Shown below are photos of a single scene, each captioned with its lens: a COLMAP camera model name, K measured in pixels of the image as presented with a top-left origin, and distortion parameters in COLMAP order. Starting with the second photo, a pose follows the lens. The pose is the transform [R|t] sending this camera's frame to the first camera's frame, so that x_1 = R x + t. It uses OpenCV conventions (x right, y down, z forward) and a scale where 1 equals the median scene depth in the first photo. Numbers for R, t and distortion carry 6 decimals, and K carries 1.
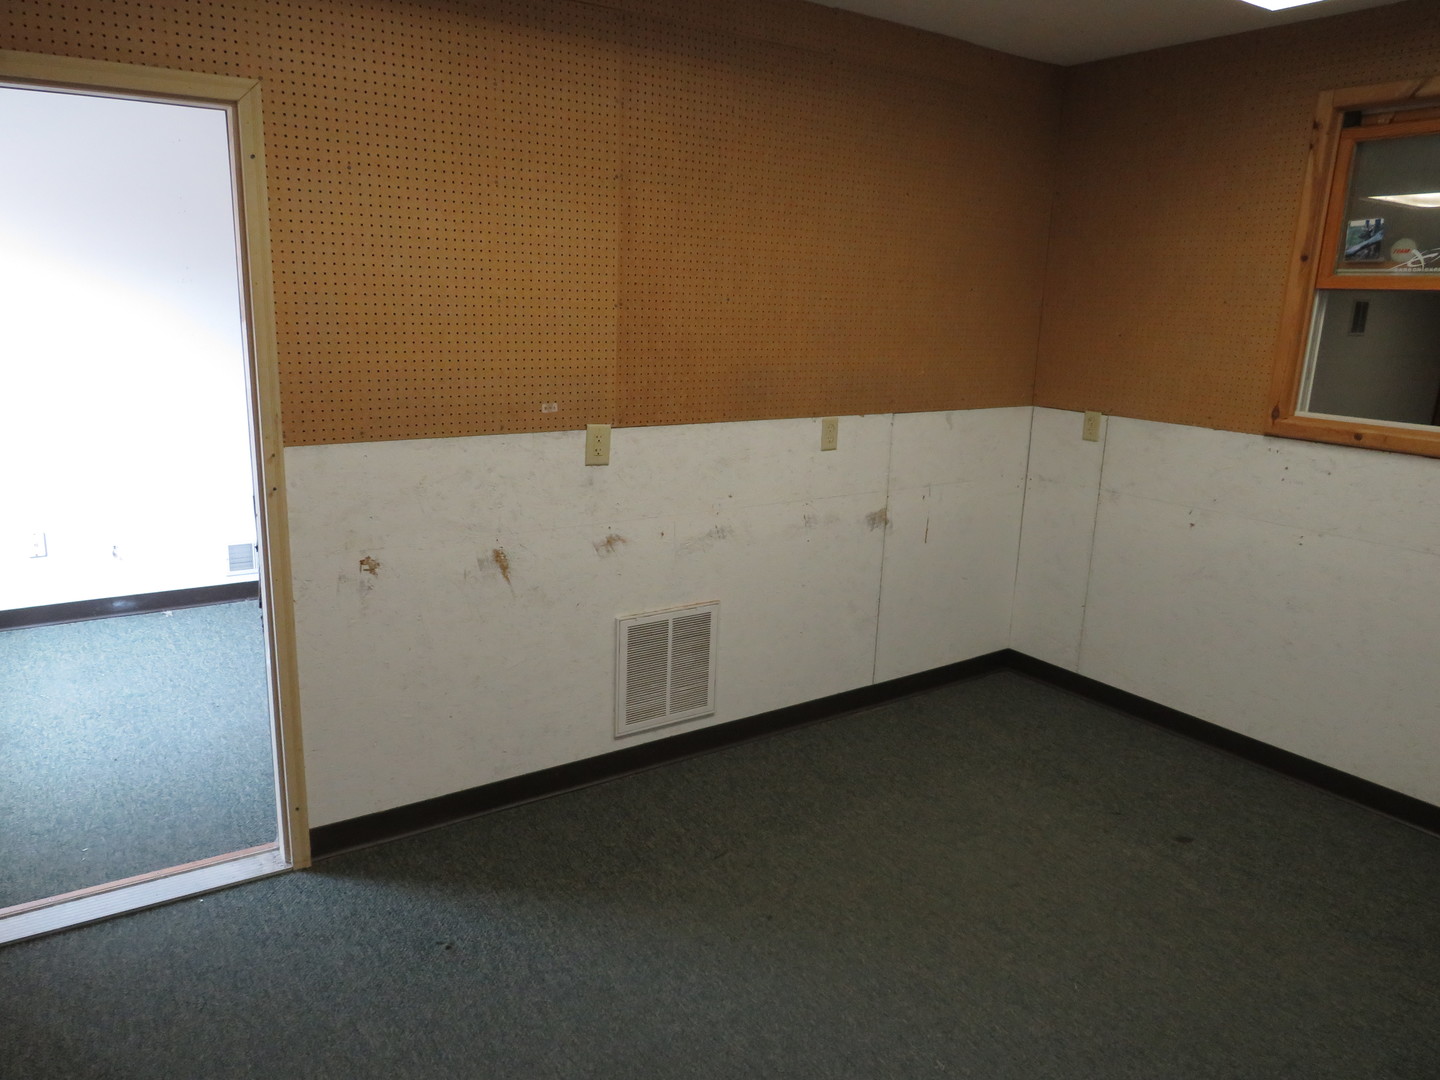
lens RADIAL K [[1024.3, 0, 719.1], [0, 1024.3, 540.5], [0, 0, 1]] dist [-0.039099, 0.012081]
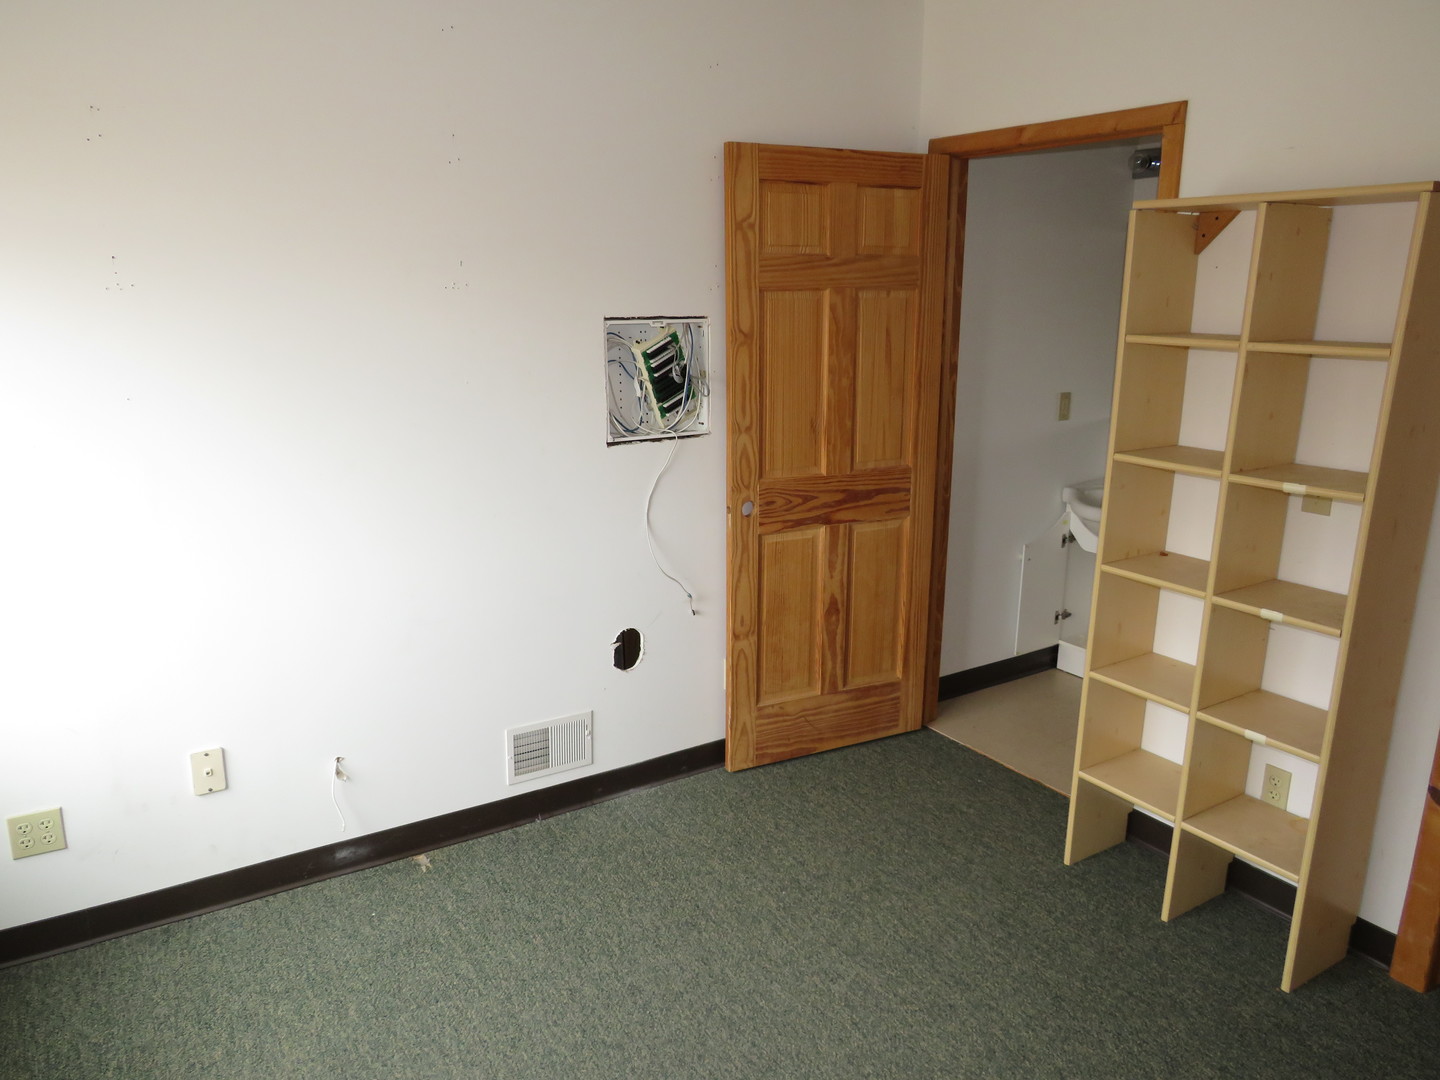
lens RADIAL K [[1024.3, 0, 719.1], [0, 1024.3, 542.1], [0, 0, 1]] dist [-0.039099, 0.012081]
pose [[0.998658, -0.014262, -0.049791, -0.353520], [0.014487, 0.999886, 0.004165, -0.114981], [0.049726, -0.004881, 0.998751, 0.439967]]
